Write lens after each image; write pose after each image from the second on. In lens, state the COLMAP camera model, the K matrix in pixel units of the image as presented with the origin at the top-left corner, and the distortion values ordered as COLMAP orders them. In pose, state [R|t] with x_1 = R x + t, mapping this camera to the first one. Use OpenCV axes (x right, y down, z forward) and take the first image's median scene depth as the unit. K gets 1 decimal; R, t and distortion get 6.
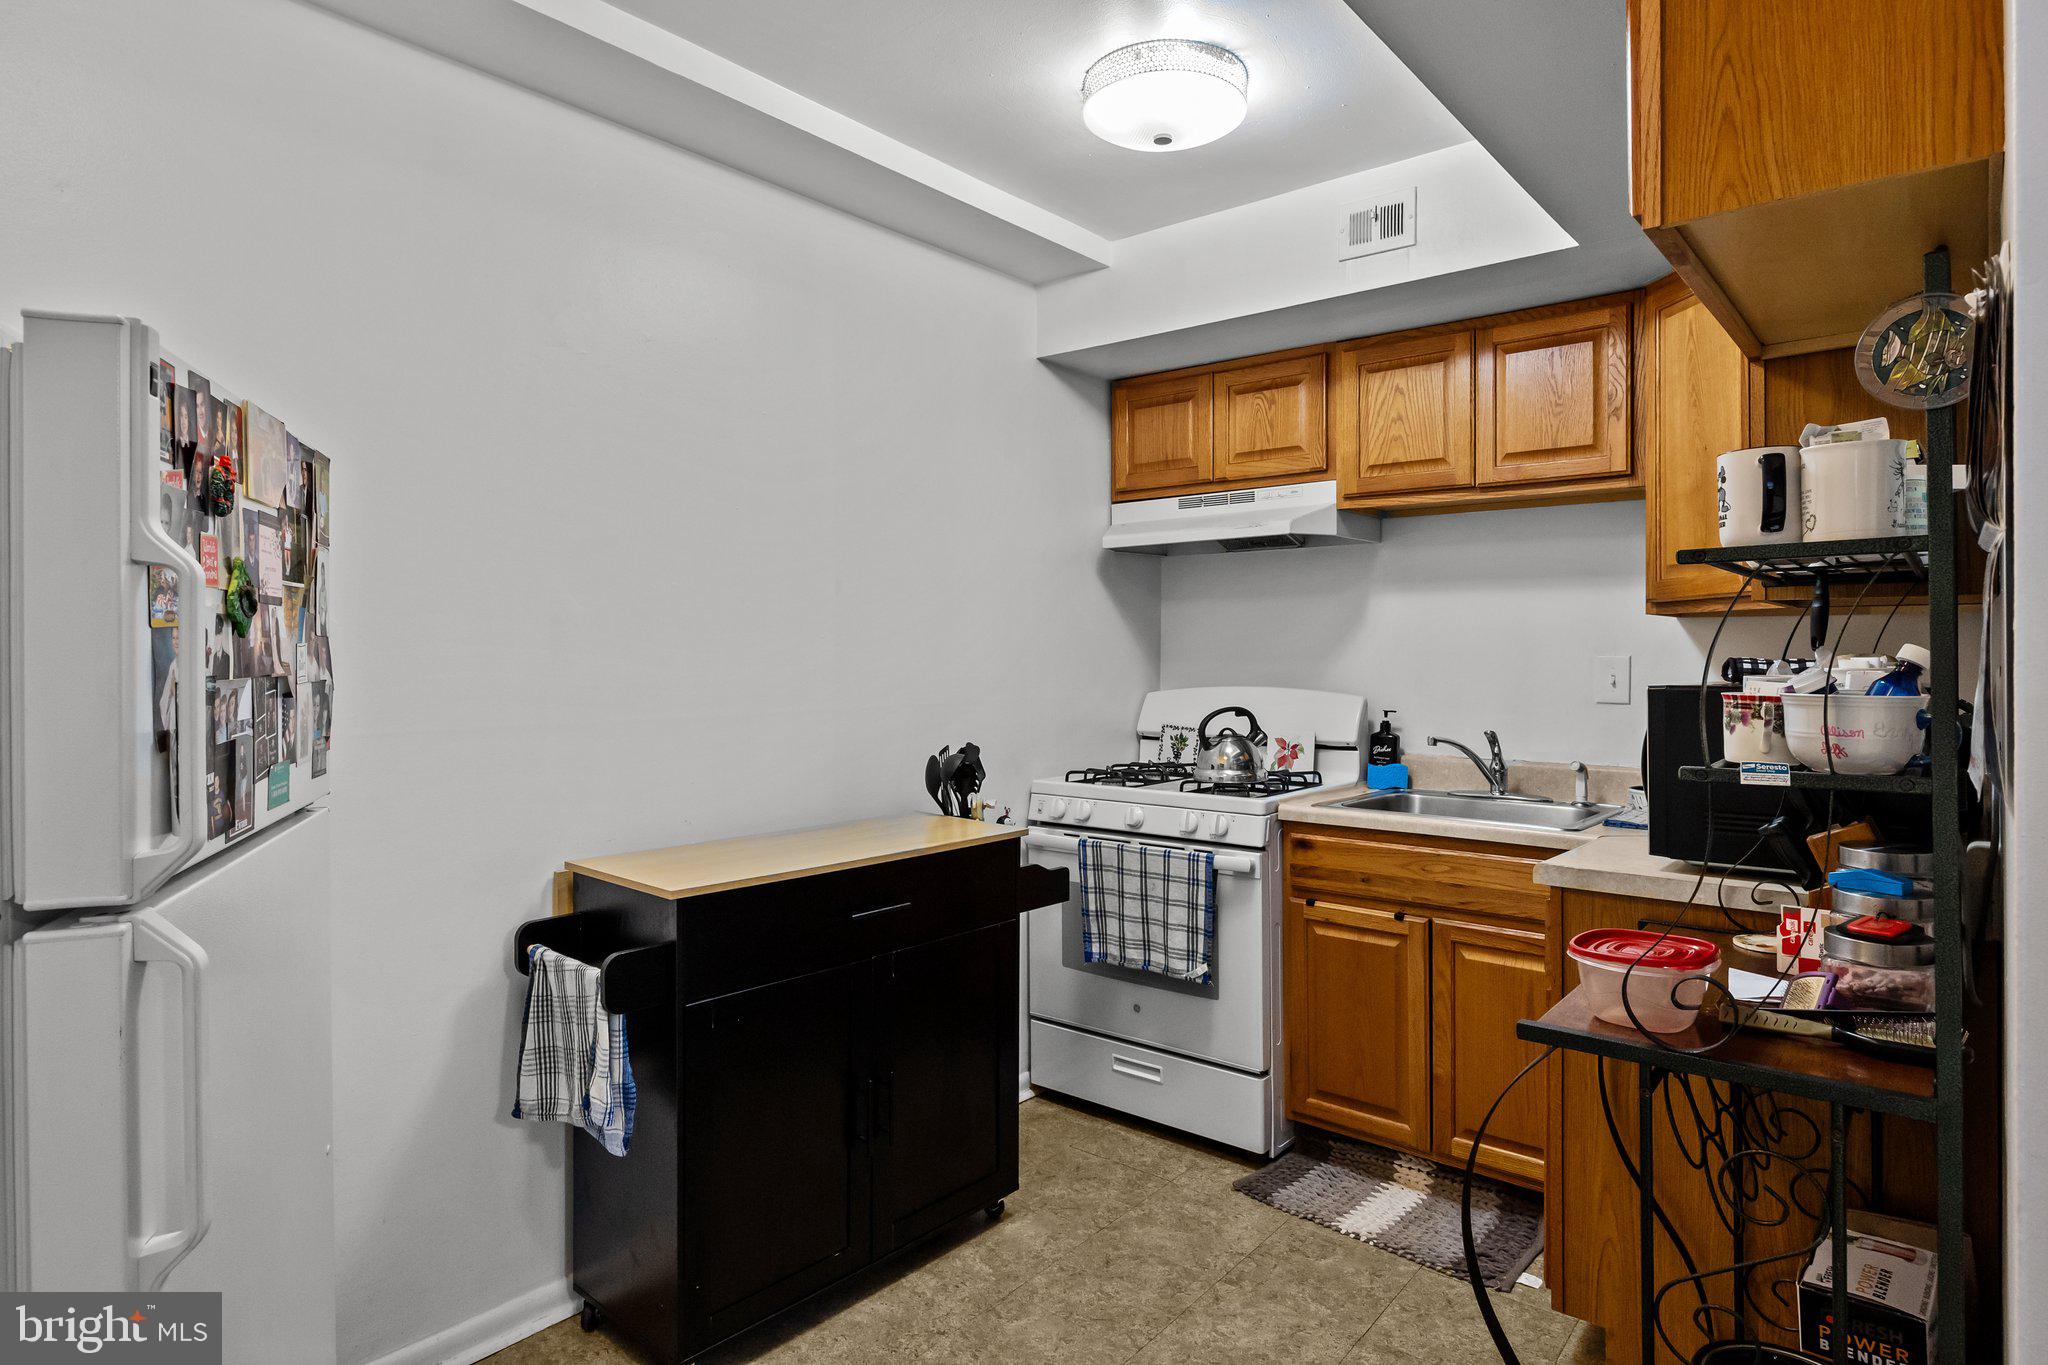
lens RADIAL K [[1149.8, 0, 1024.4], [0, 1149.8, 659.0], [0, 0, 1]] dist [-0.000365, -0.000104]
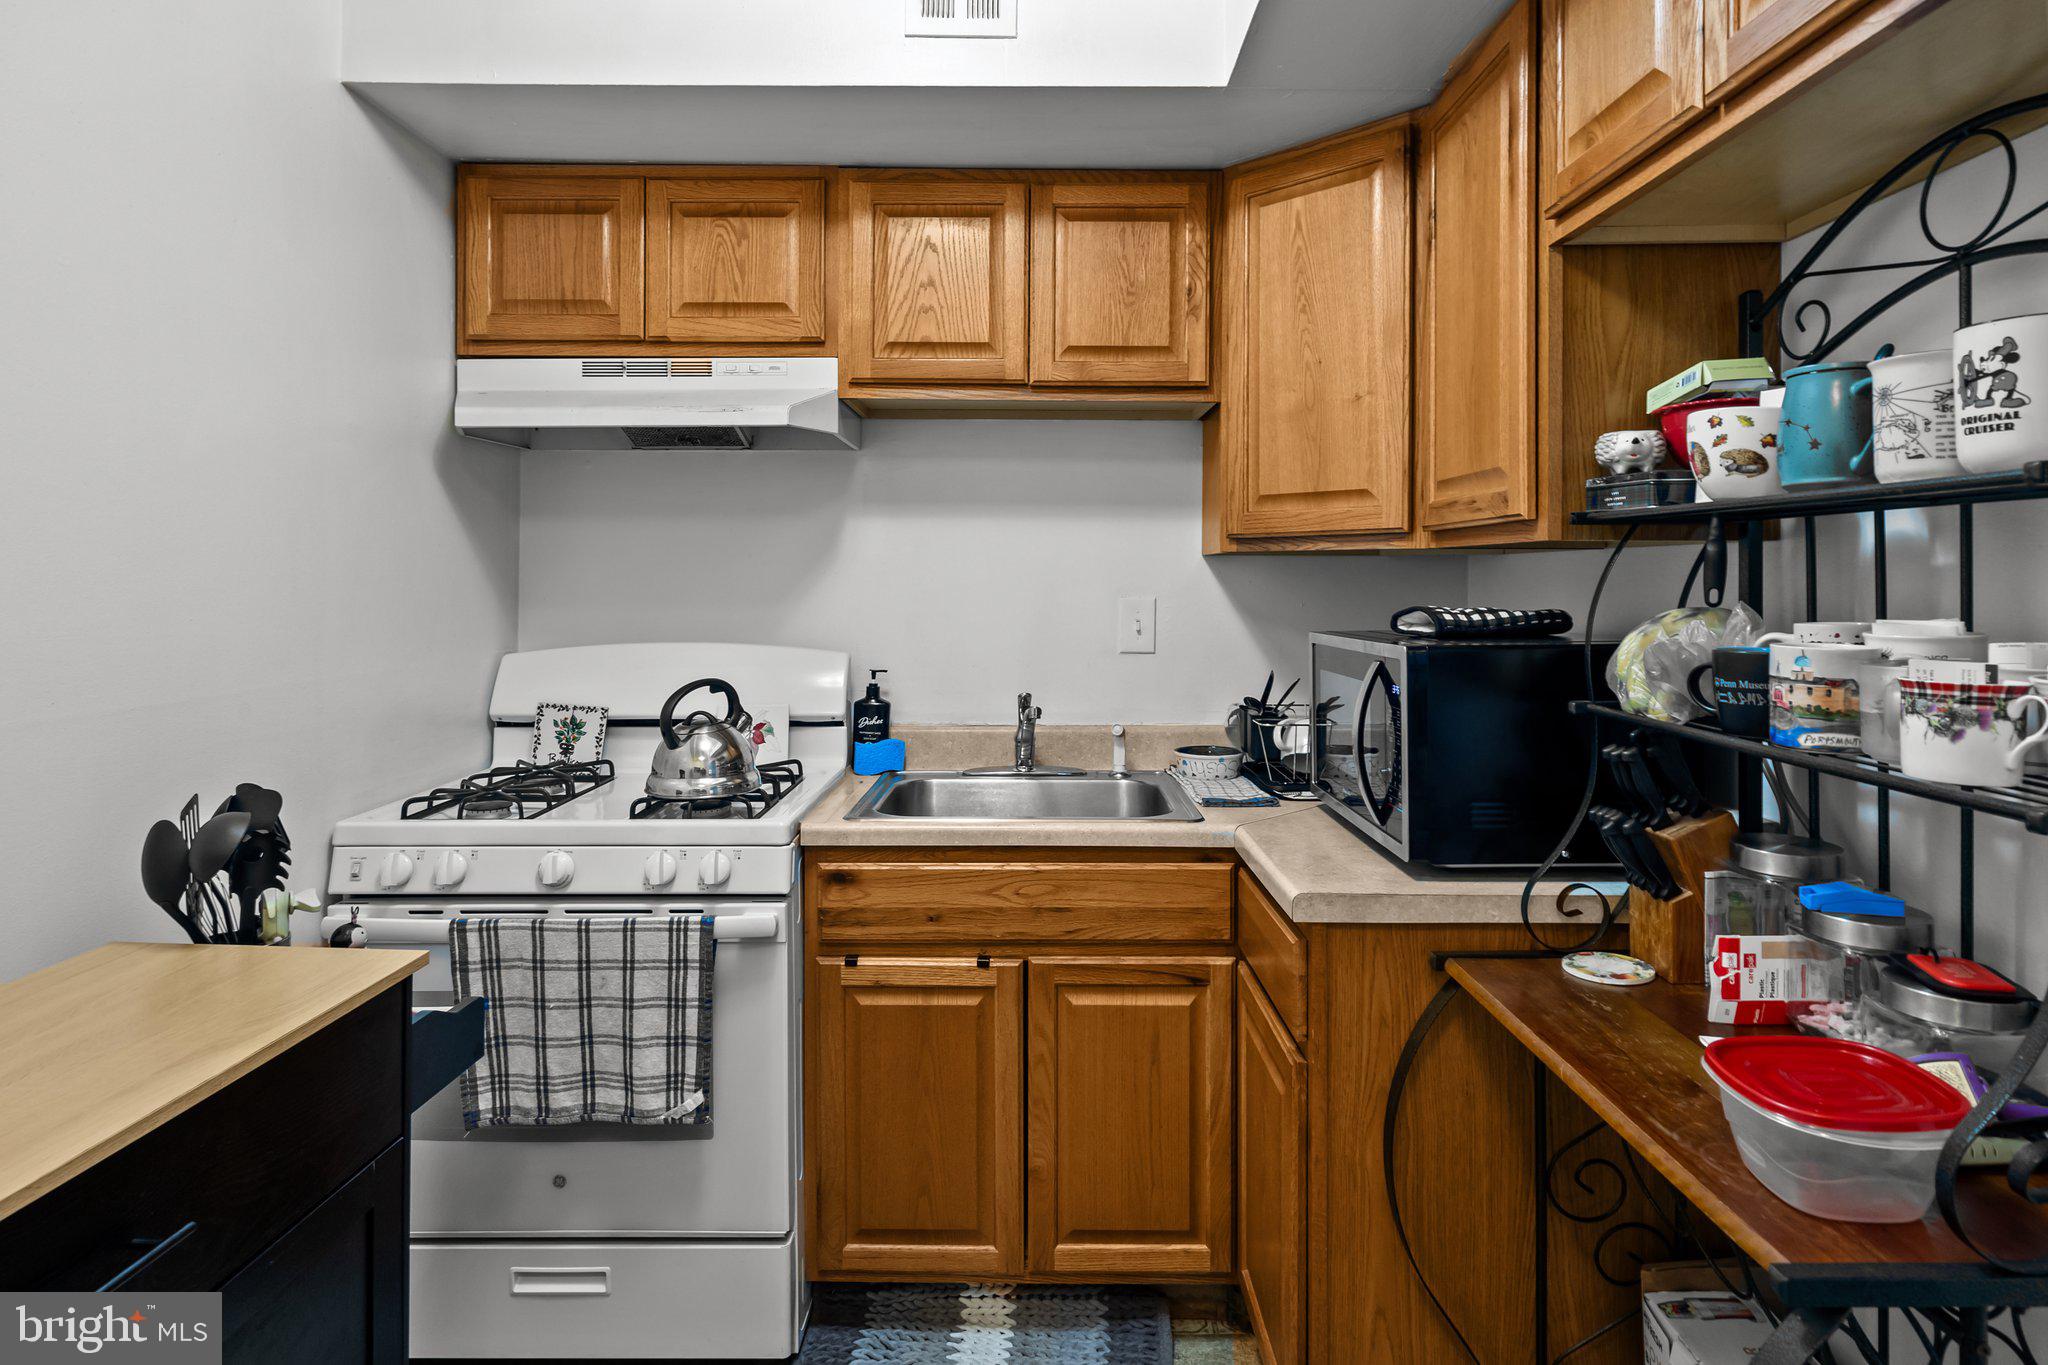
lens RADIAL K [[1145.6, 0, 1026.9], [0, 1145.6, 587.2], [0, 0, 1]] dist [0.002523, 0.001302]
pose [[0.766909, -0.002768, 0.641750, -0.104483], [0.002180, 0.999996, 0.001708, -0.012554], [-0.641753, 0.000089, 0.766912, 0.384101]]
